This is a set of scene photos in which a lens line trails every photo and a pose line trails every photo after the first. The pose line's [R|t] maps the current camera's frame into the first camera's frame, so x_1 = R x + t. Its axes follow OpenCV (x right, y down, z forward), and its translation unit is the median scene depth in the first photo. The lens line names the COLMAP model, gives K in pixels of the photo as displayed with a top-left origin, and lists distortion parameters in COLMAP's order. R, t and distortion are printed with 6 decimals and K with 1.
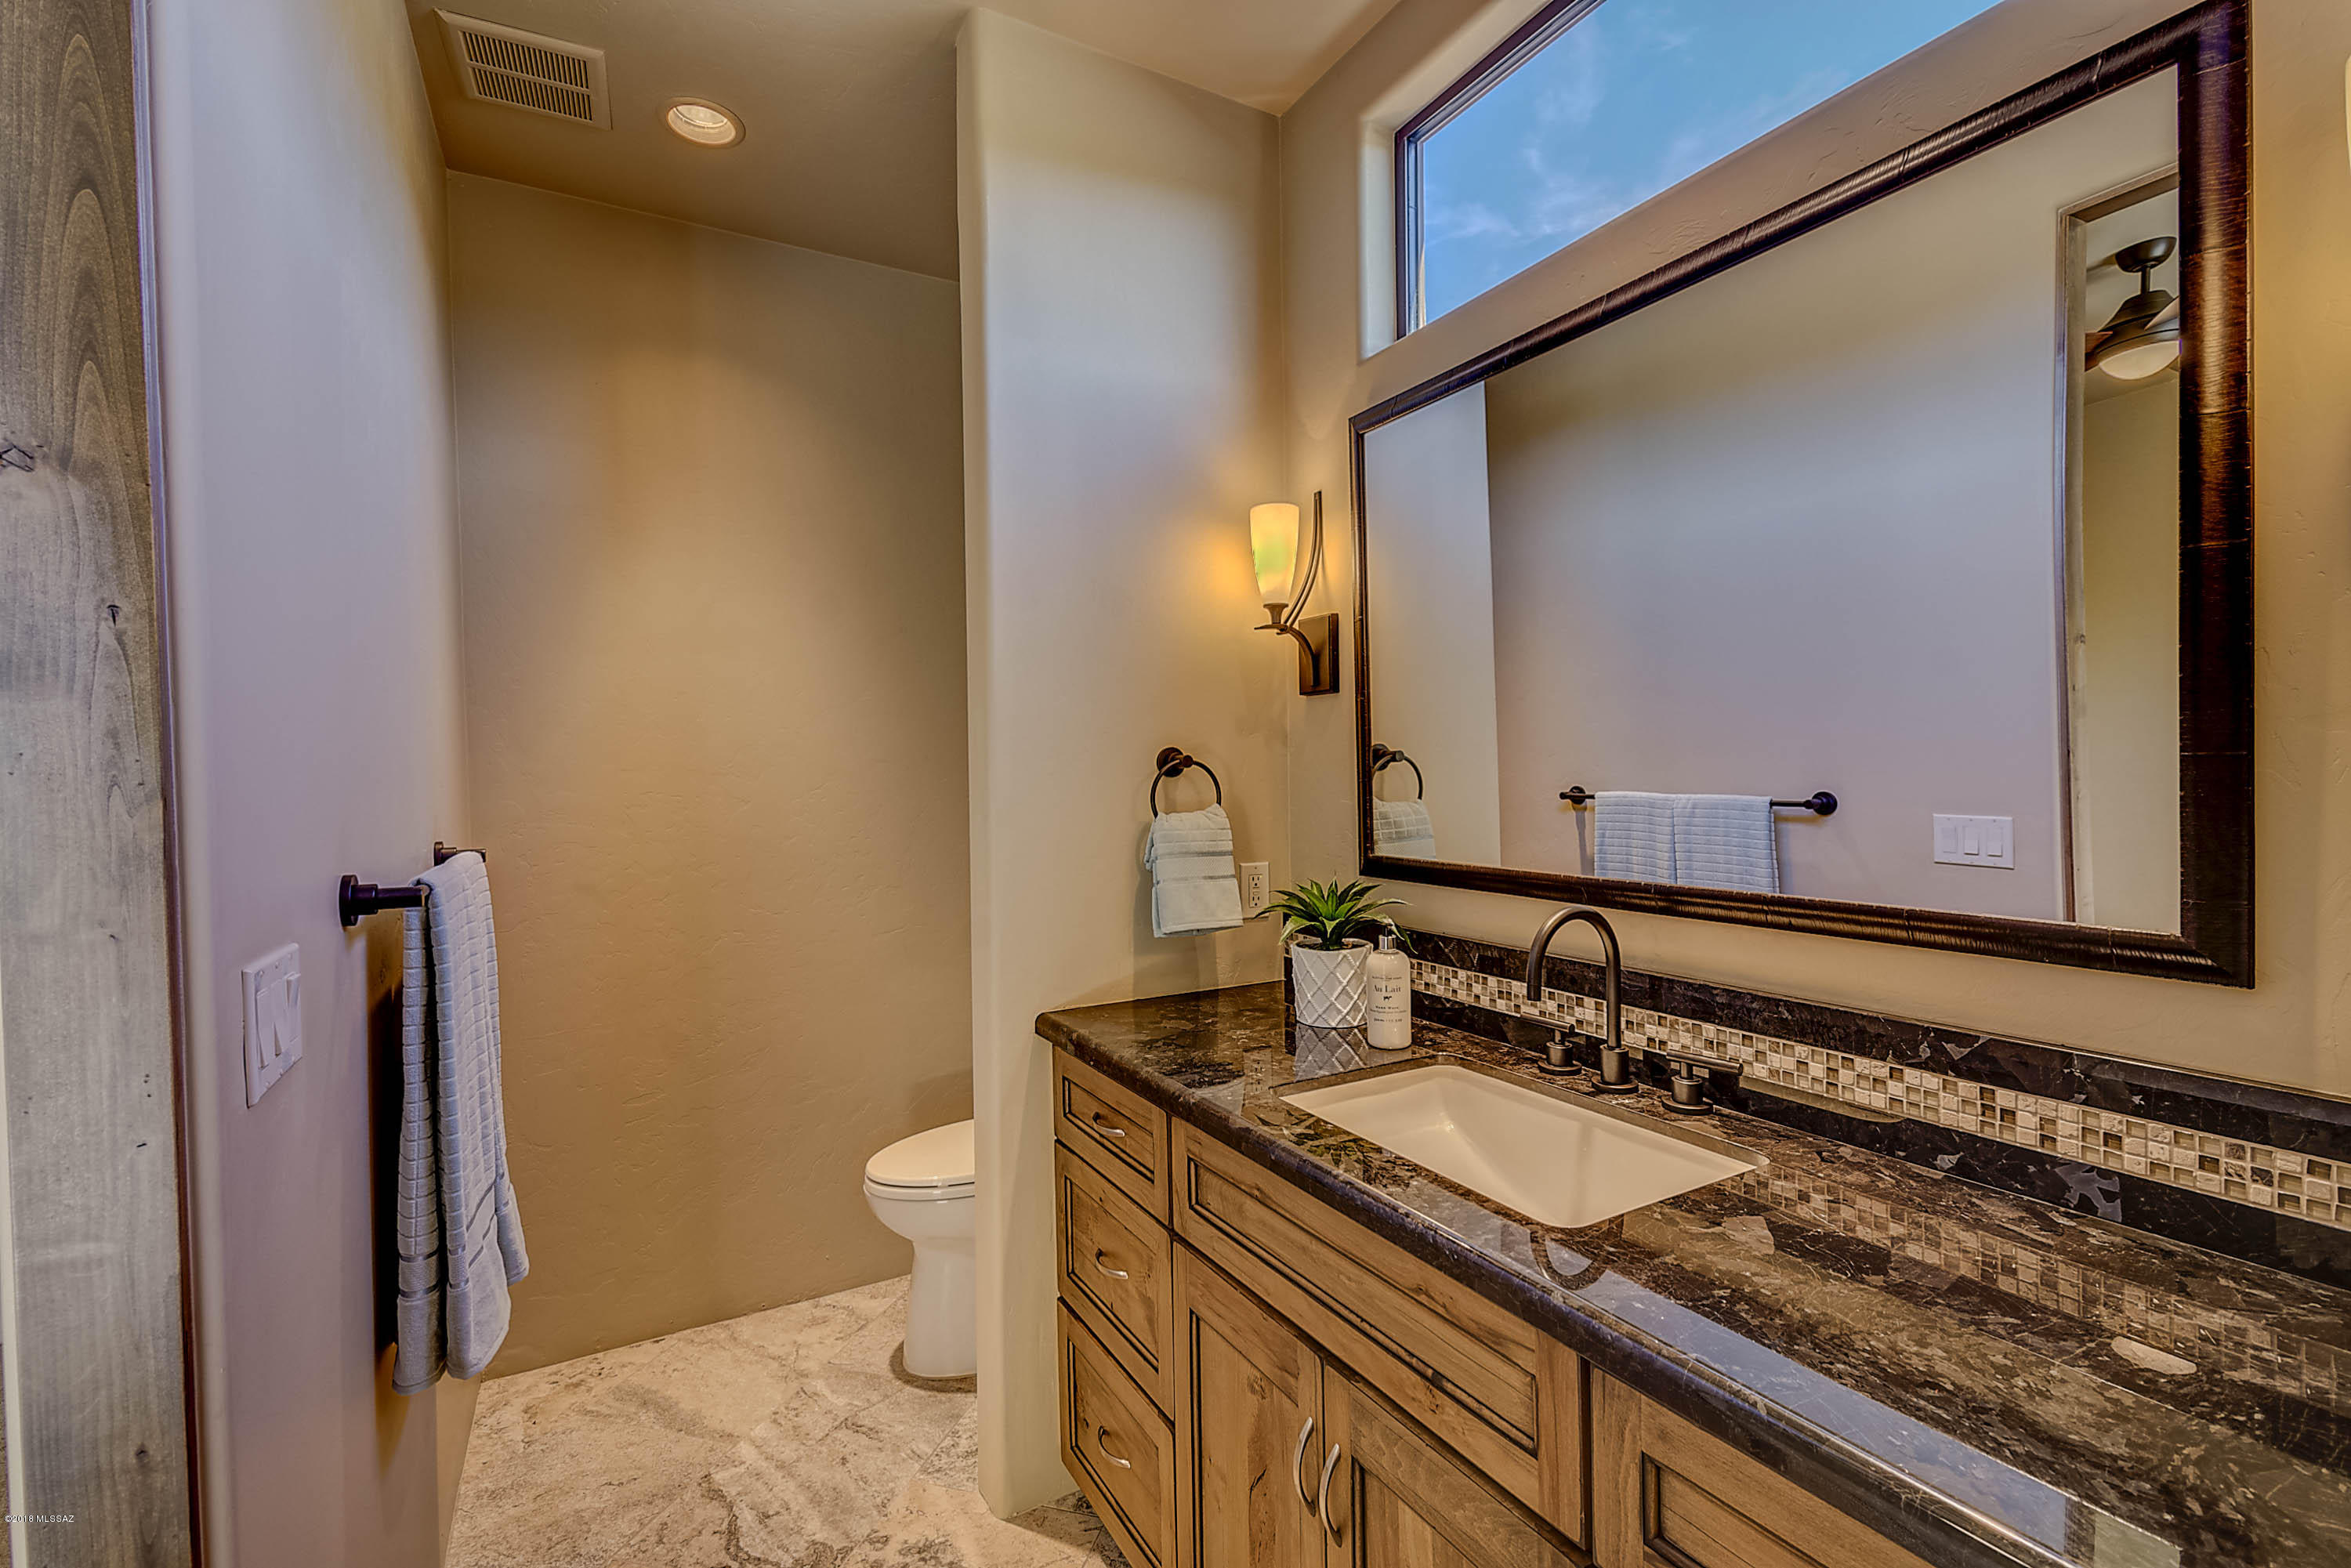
lens RADIAL K [[1033.5, 0, 1179.4], [0, 1033.5, 783.1], [0, 0, 1]] dist [0.022723, -0.009136]
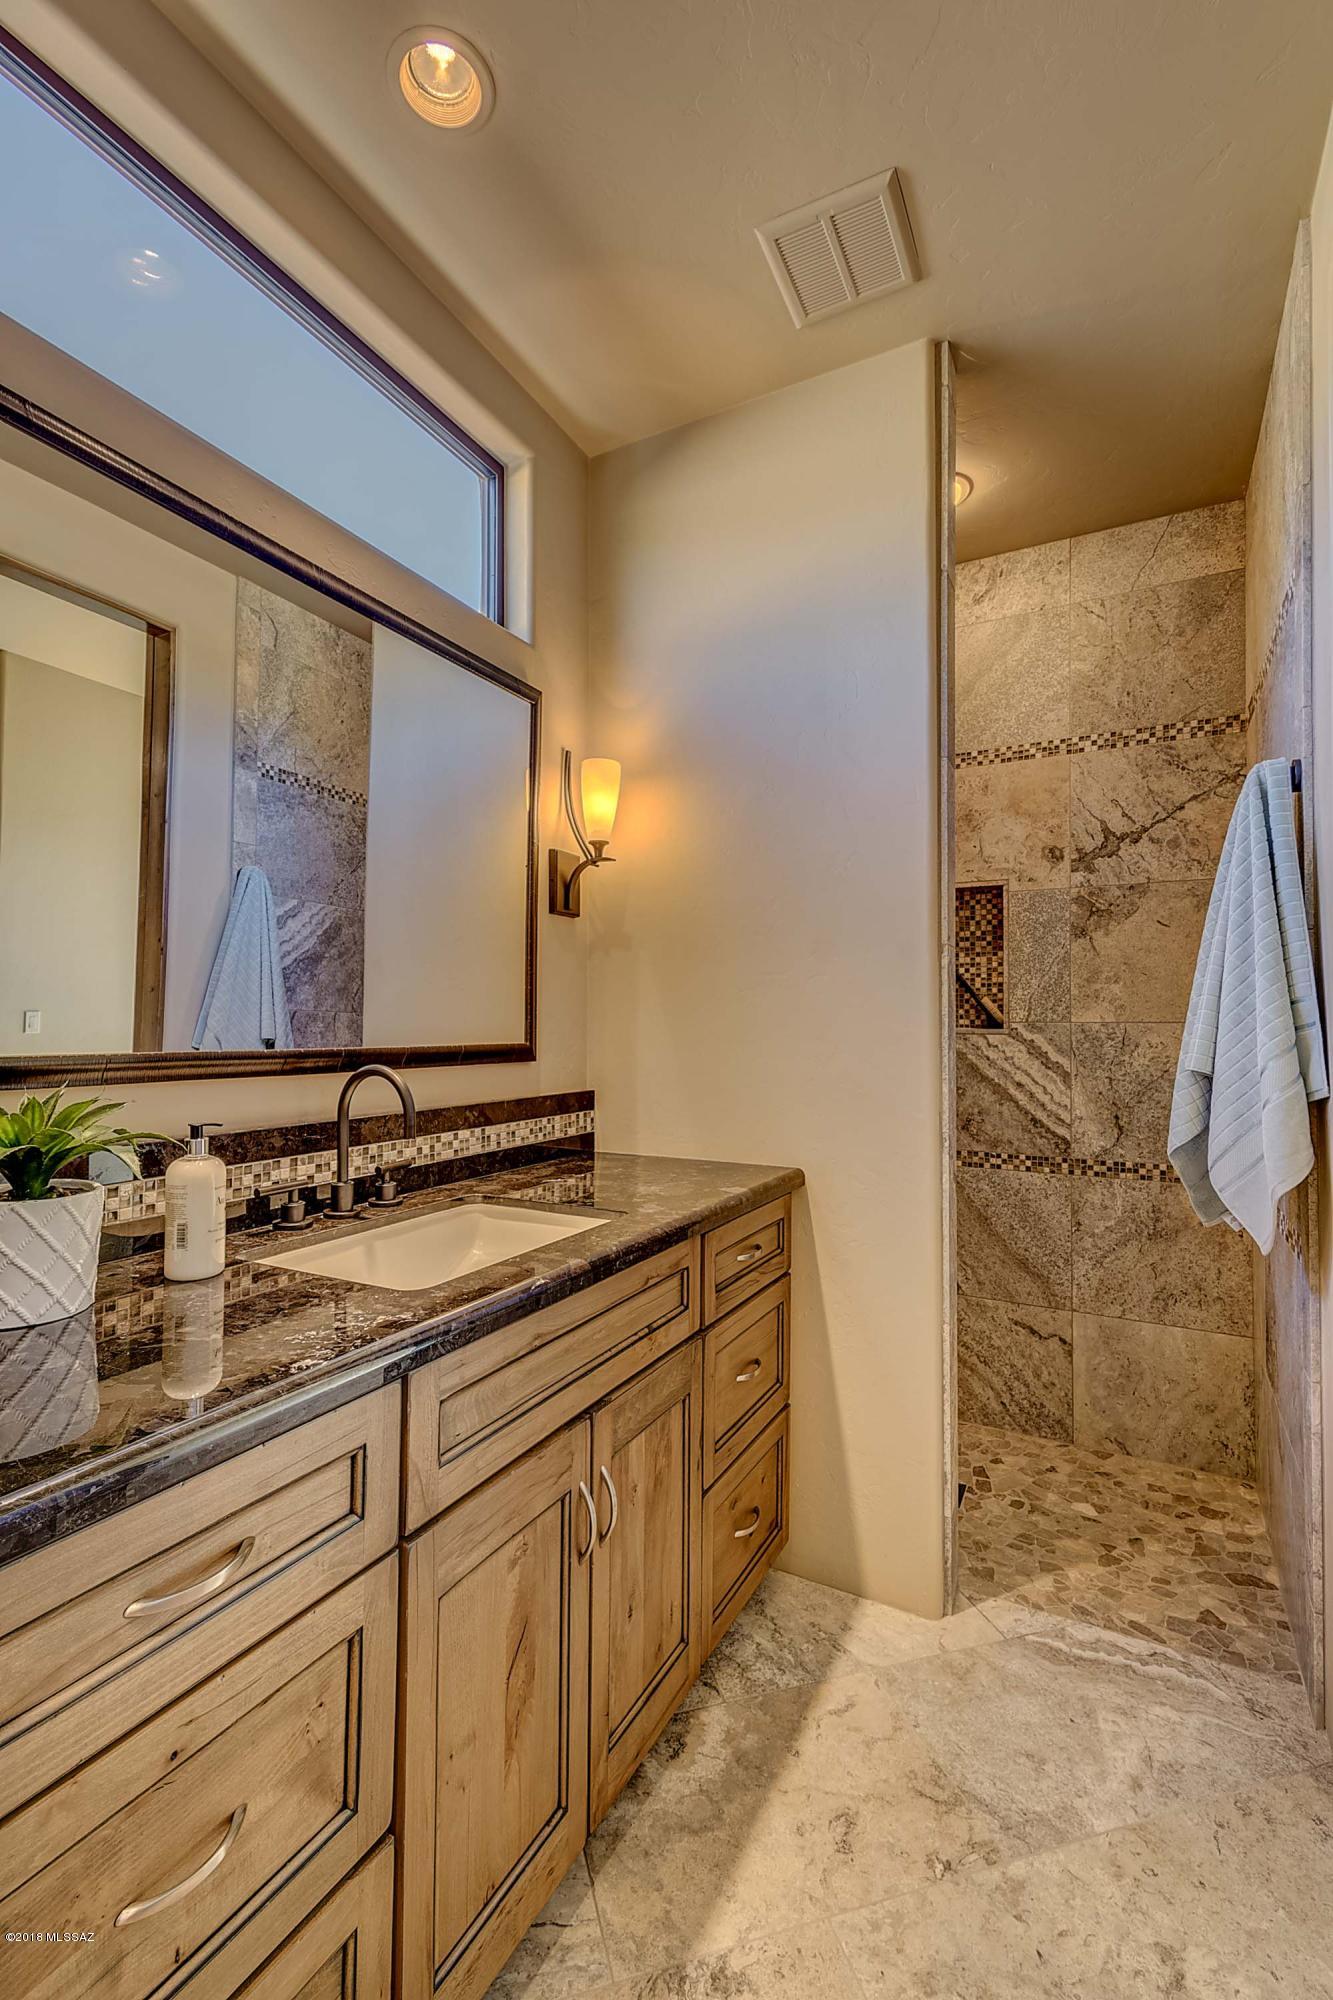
lens RADIAL K [[879.2, 0, 672.4], [0, 879.2, 1002.6], [0, 0, 1]] dist [0.022723, -0.009136]
pose [[-0.530404, 0.028201, 0.847276, -0.859971], [0.010408, 0.999588, -0.026755, 0.091332], [-0.847681, -0.005372, -0.530479, 1.541215]]
